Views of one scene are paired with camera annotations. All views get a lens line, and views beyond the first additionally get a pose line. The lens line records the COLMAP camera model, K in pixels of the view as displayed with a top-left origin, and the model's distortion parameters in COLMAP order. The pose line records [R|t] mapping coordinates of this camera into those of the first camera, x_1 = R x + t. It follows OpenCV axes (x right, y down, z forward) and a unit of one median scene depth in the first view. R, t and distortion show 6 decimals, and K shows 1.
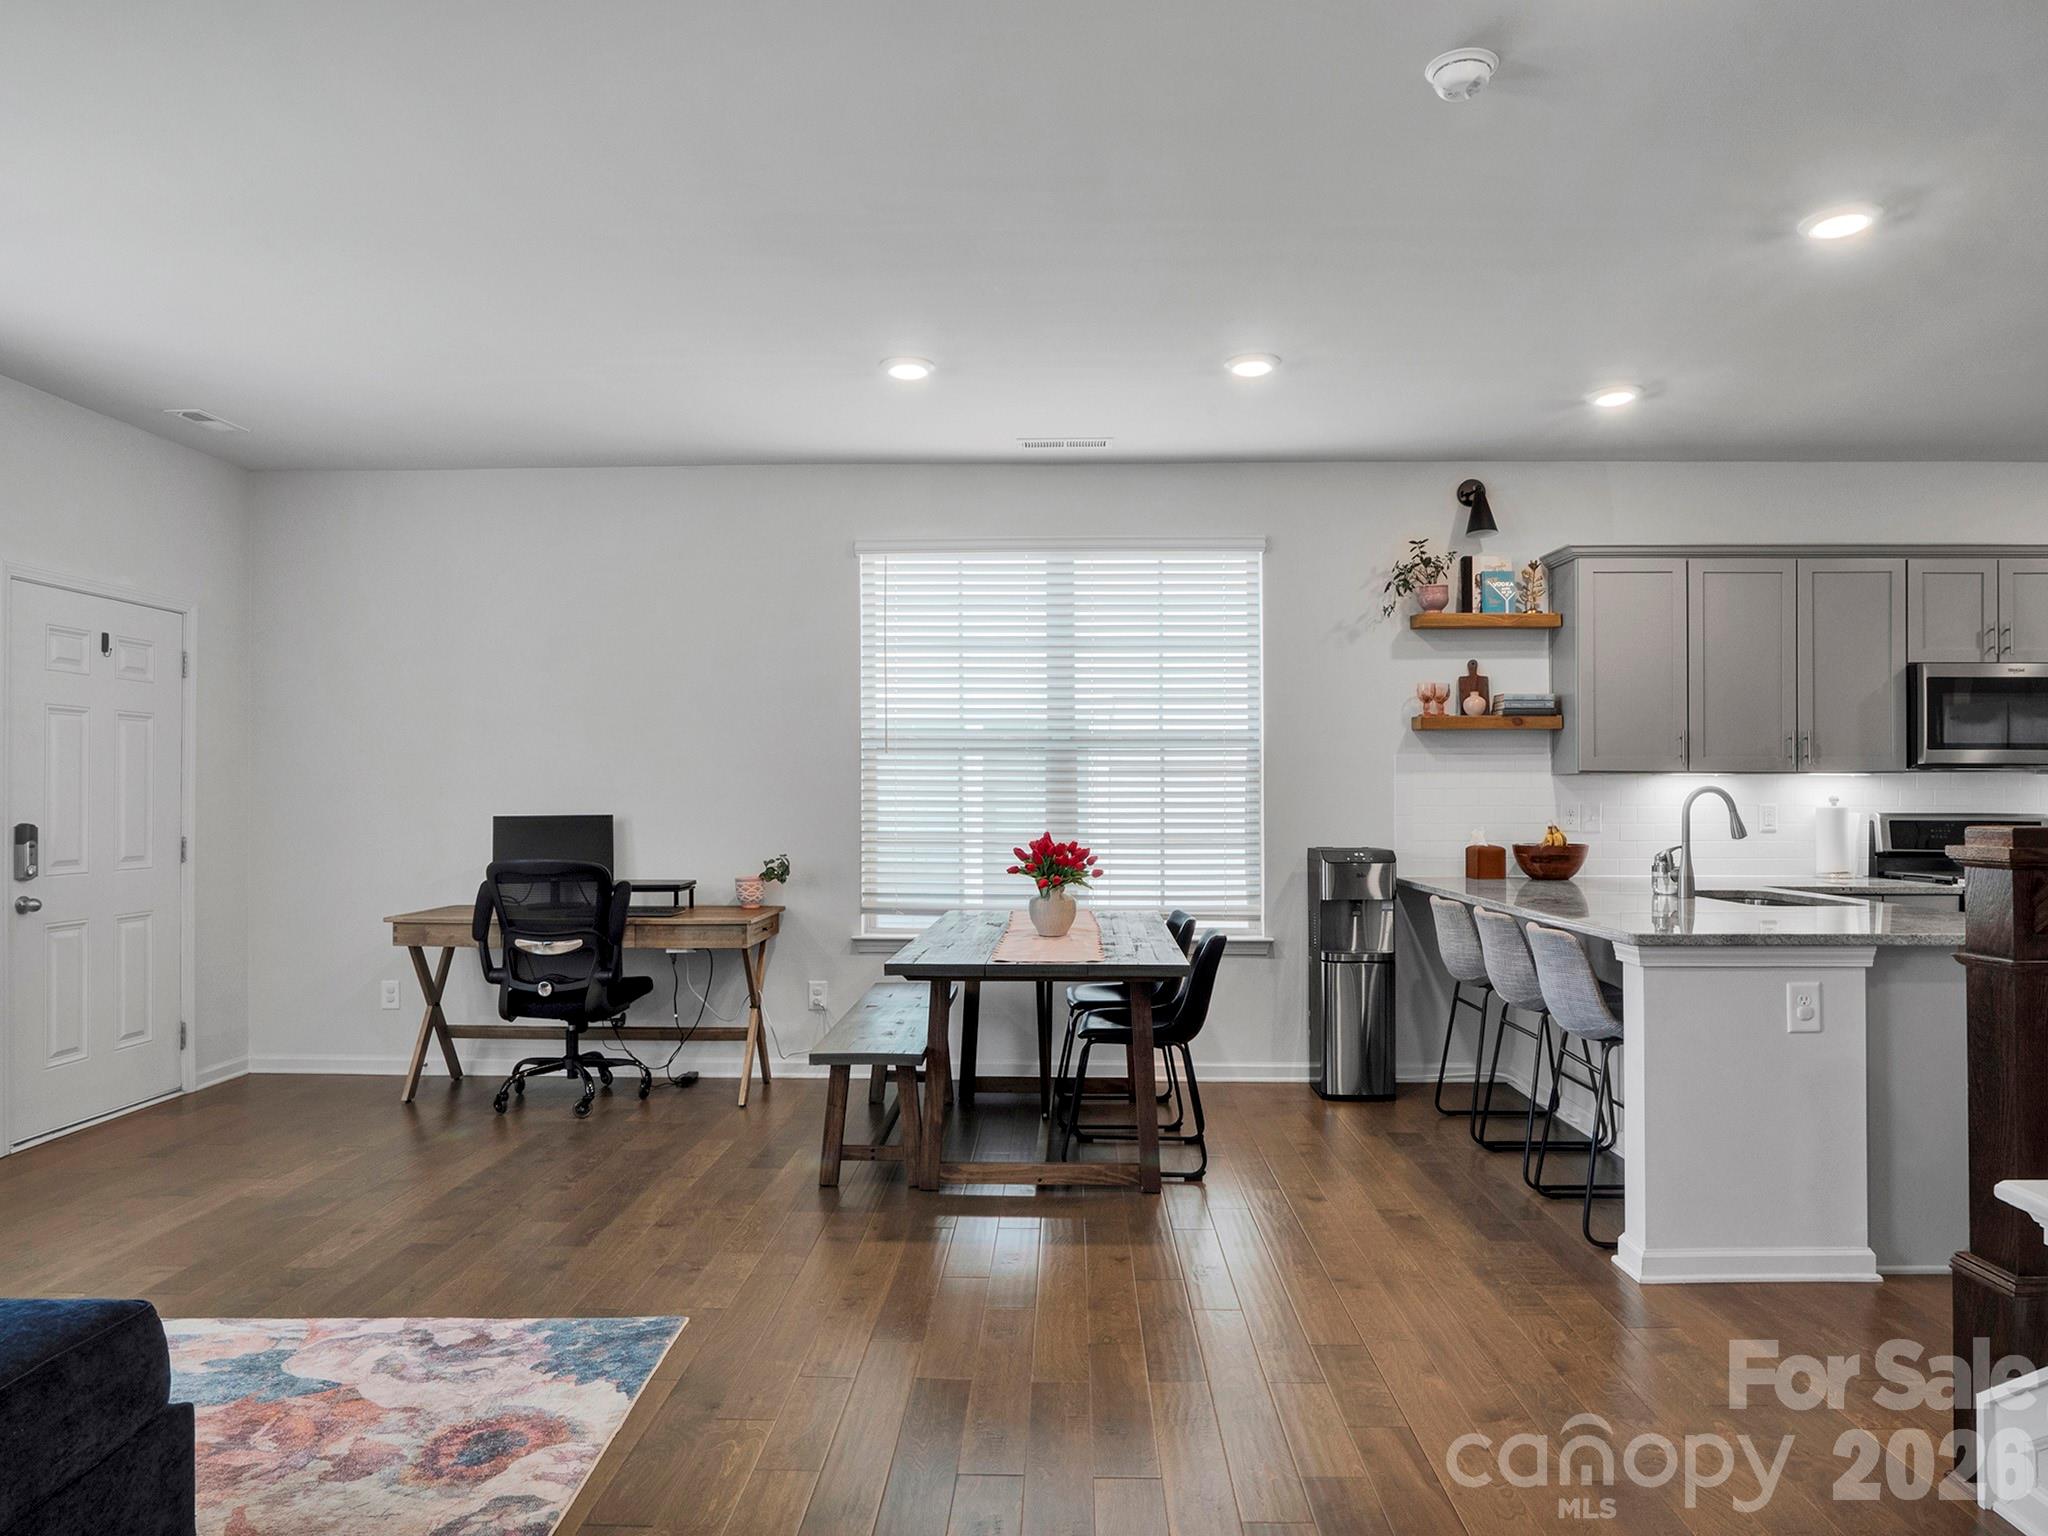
lens RADIAL K [[1305.6, 0, 1031.1], [0, 1305.6, 781.7], [0, 0, 1]] dist [-0.031150, 0.012060]
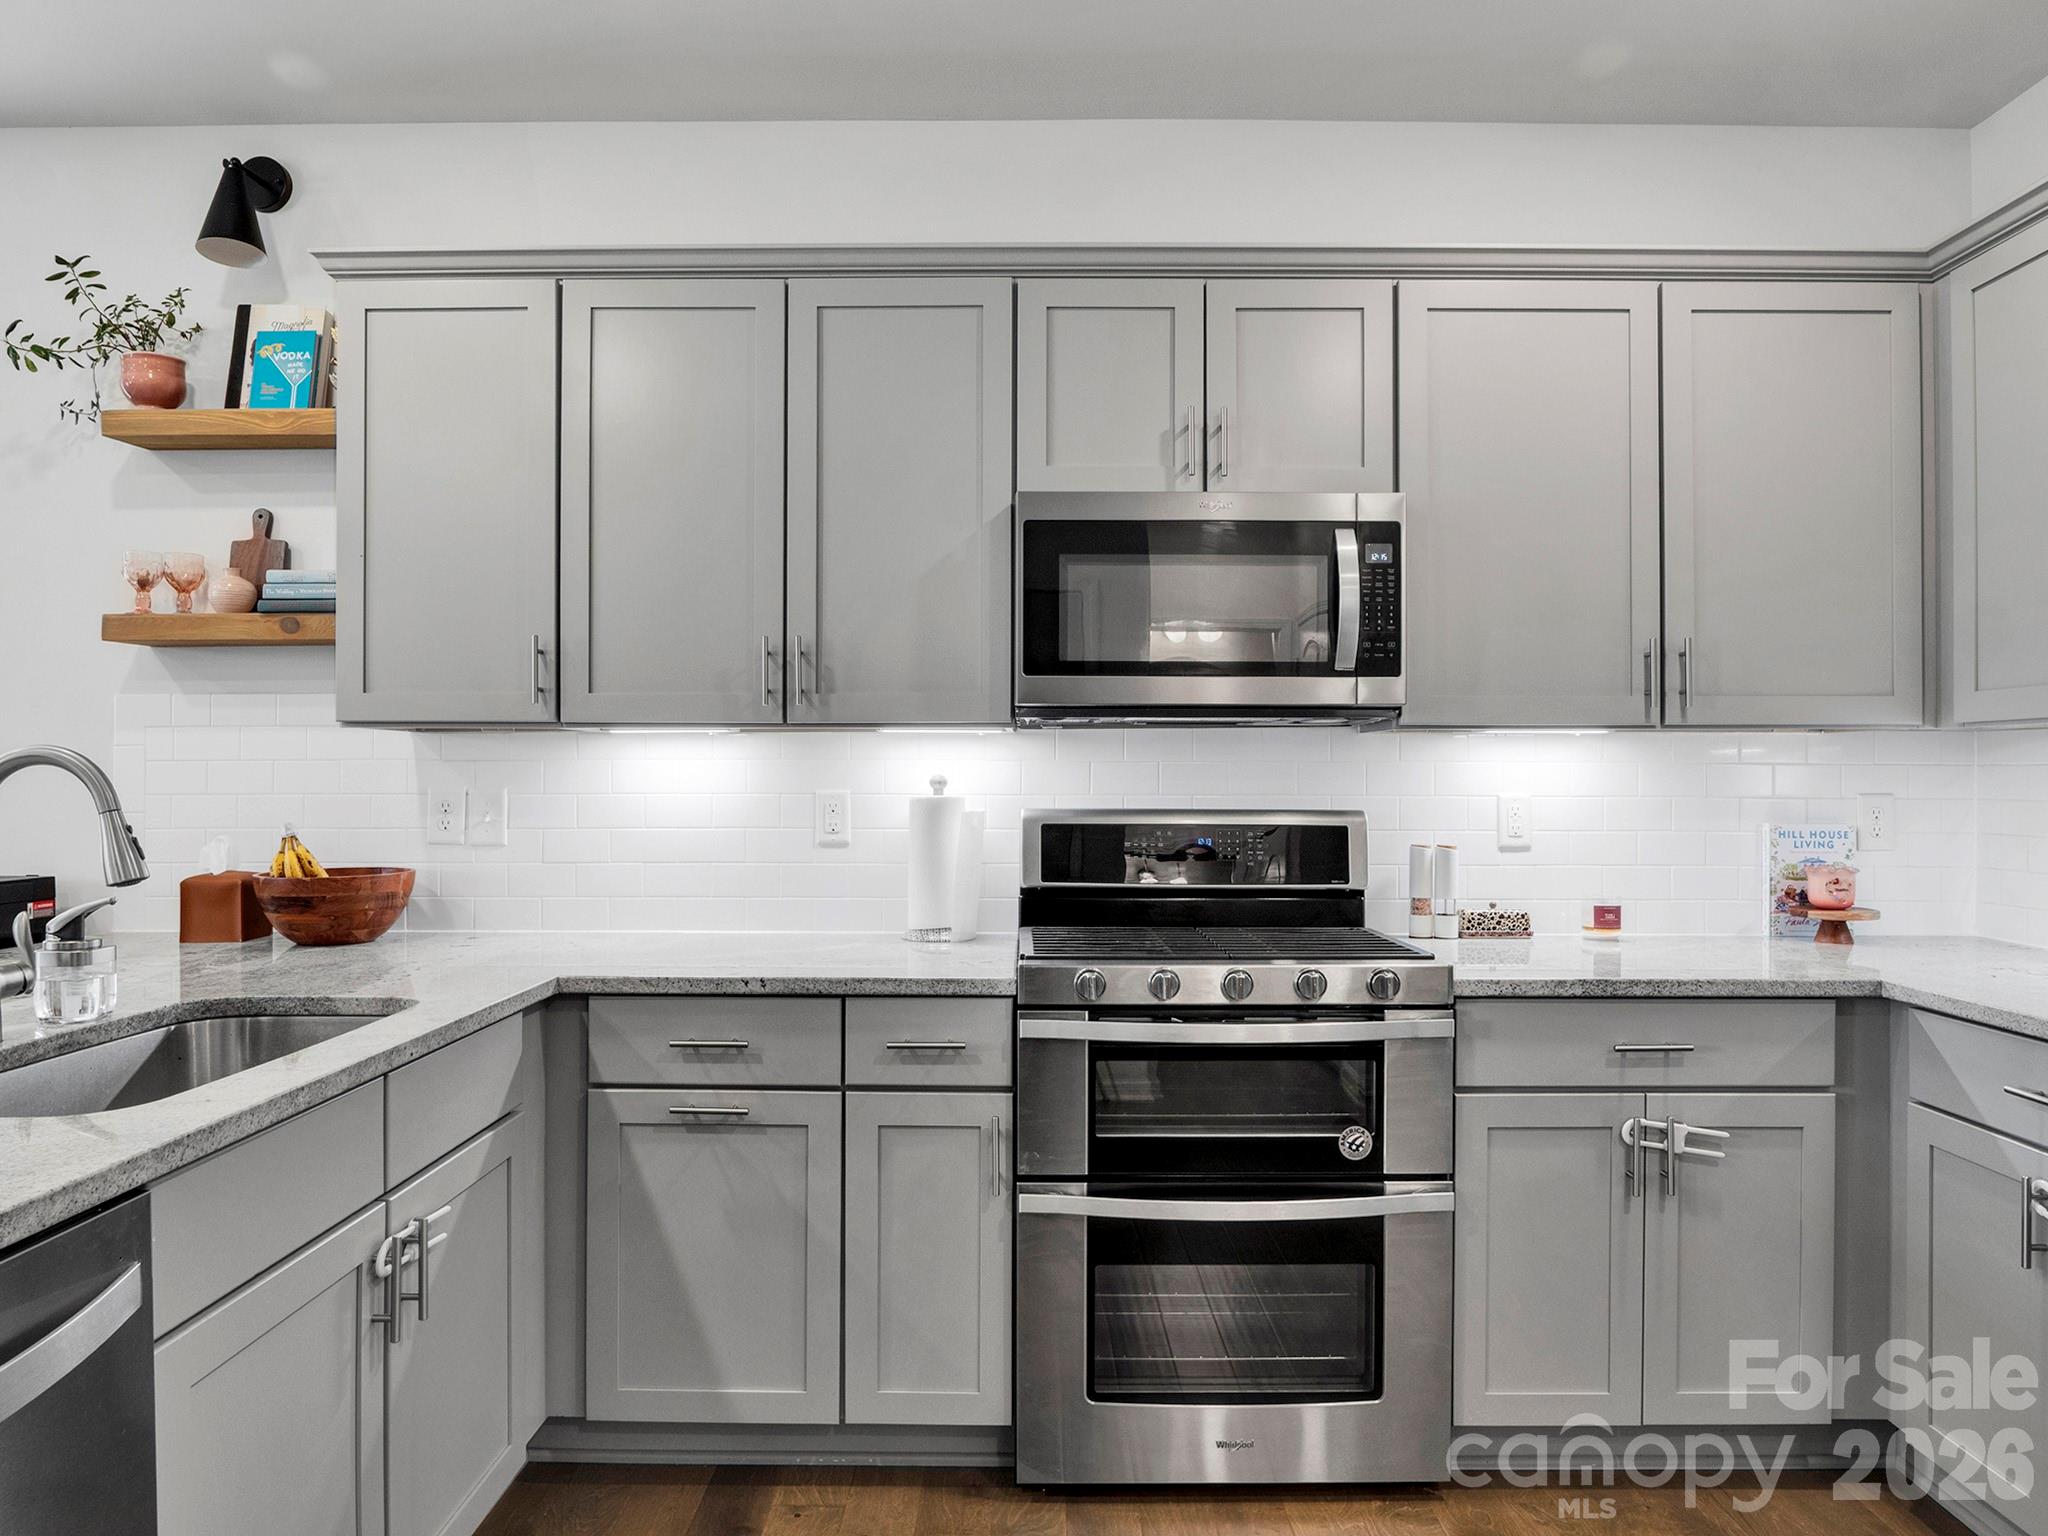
lens RADIAL K [[1305.6, 0, 1034.9], [0, 1305.6, 767.9], [0, 0, 1]] dist [-0.031150, 0.012060]
pose [[0.999834, 0.000001, 0.018222, 0.678979], [-0.000069, 0.999993, 0.003711, 0.007391], [-0.018221, -0.003711, 0.999827, 0.517744]]
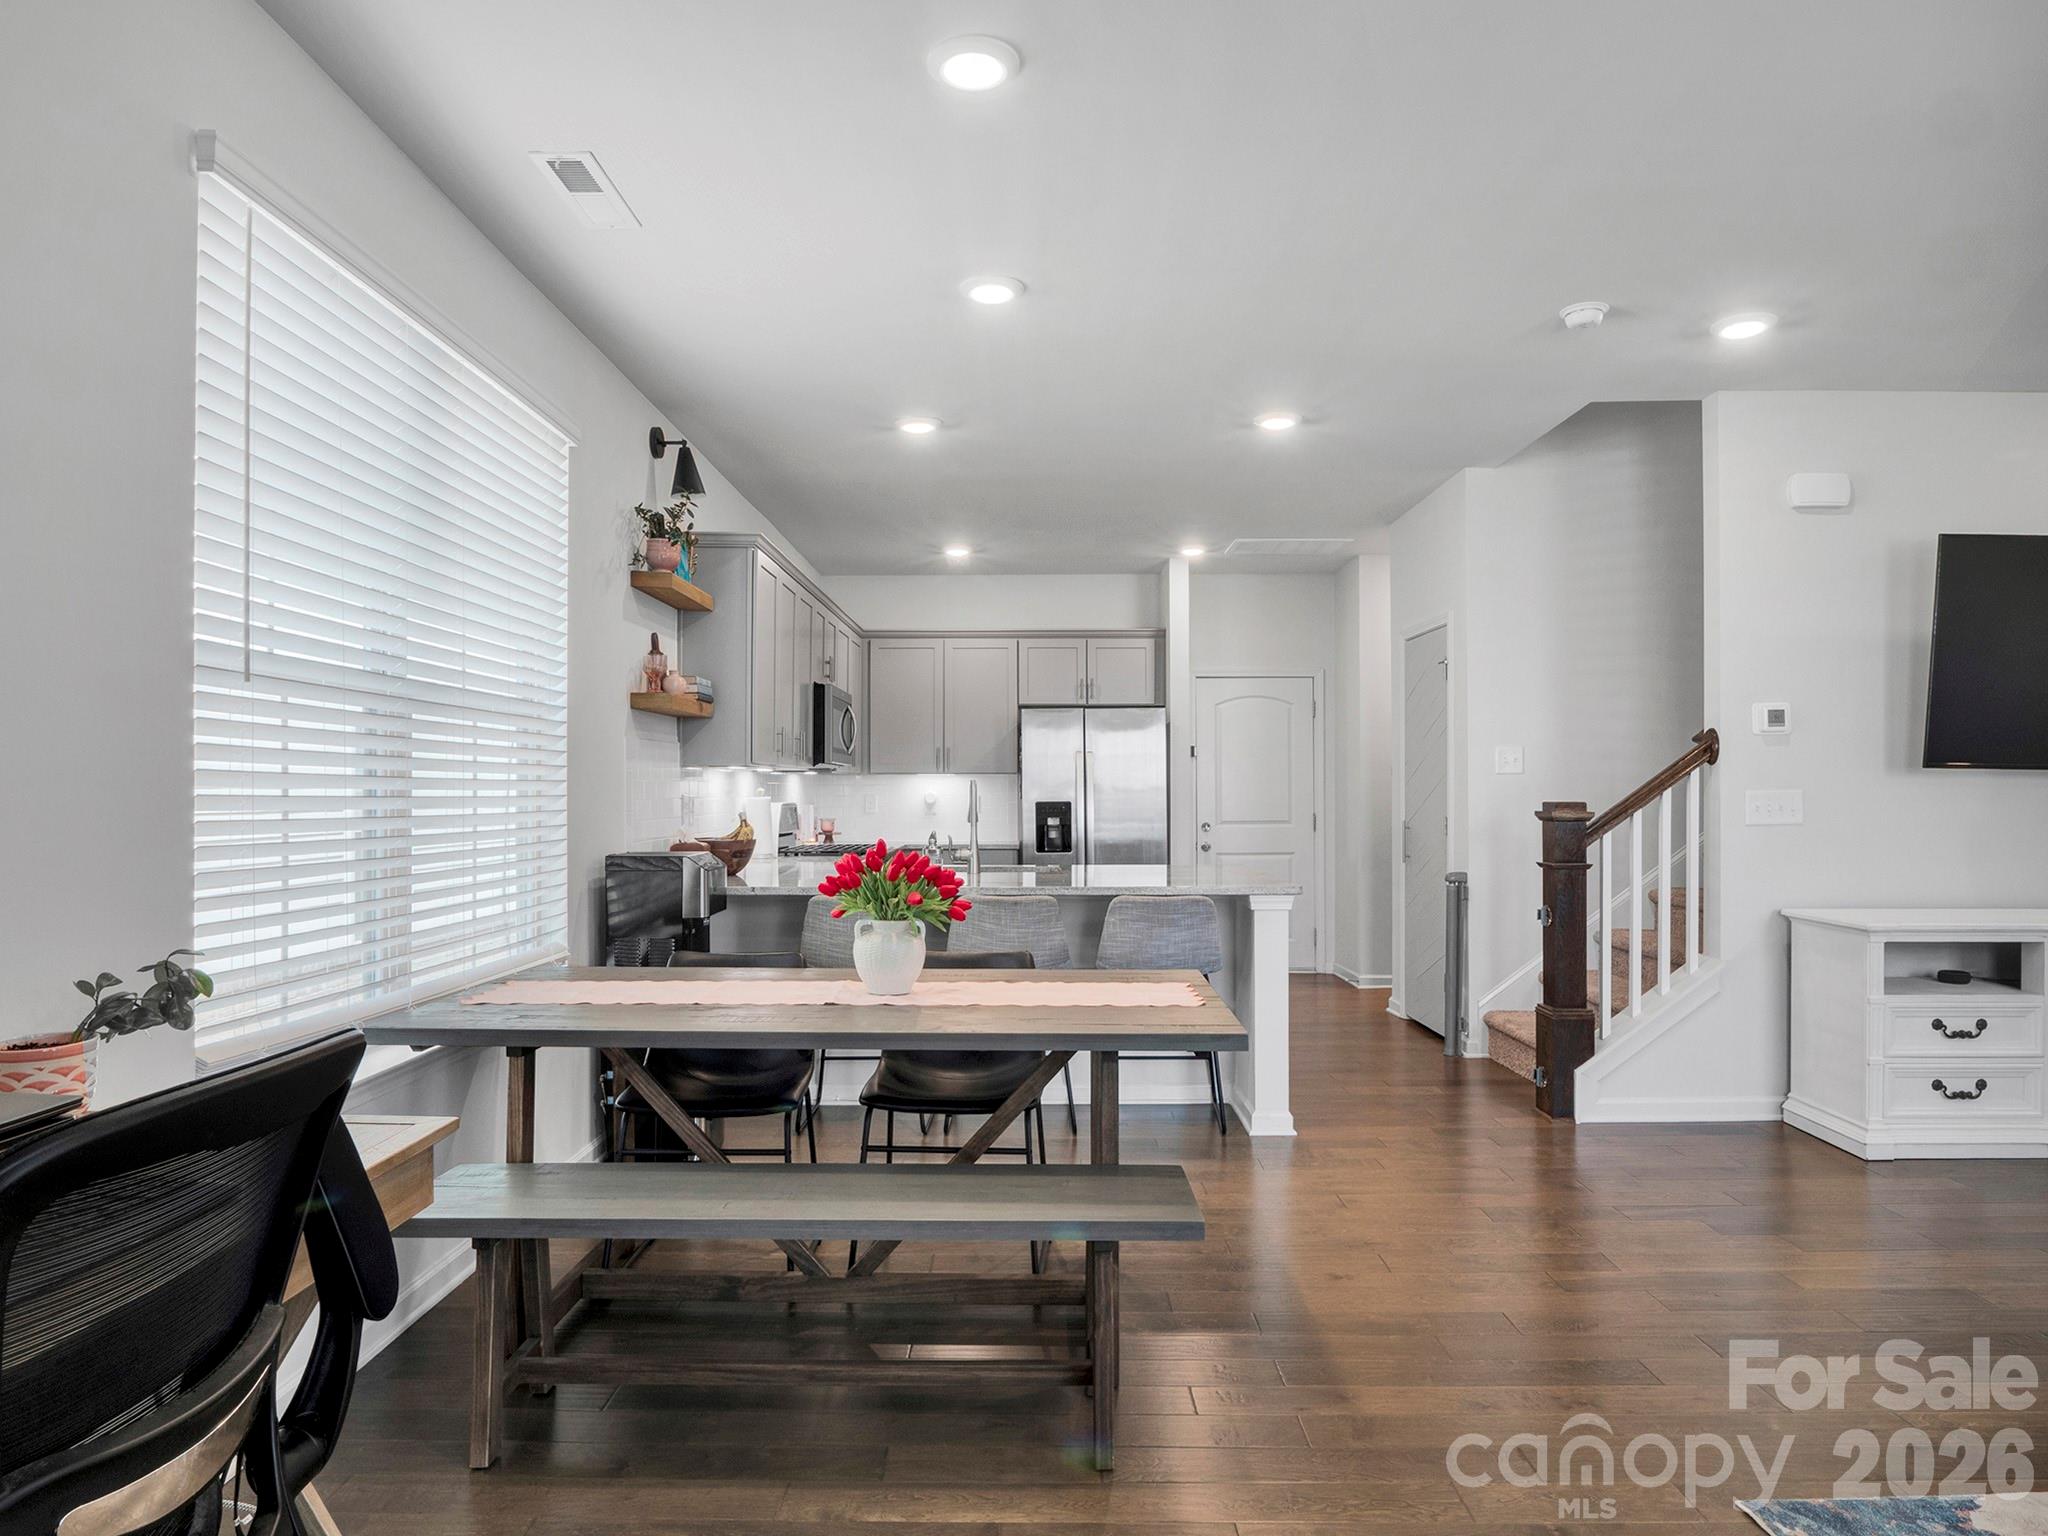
lens RADIAL K [[1305.6, 0, 1021.9], [0, 1305.6, 775.7], [0, 0, 1]] dist [-0.031150, 0.012060]
pose [[-0.027561, 0.009286, 0.999577, -0.575839], [-0.010198, 0.999902, -0.009570, 0.008916], [-0.999568, -0.010457, -0.027464, 0.833281]]
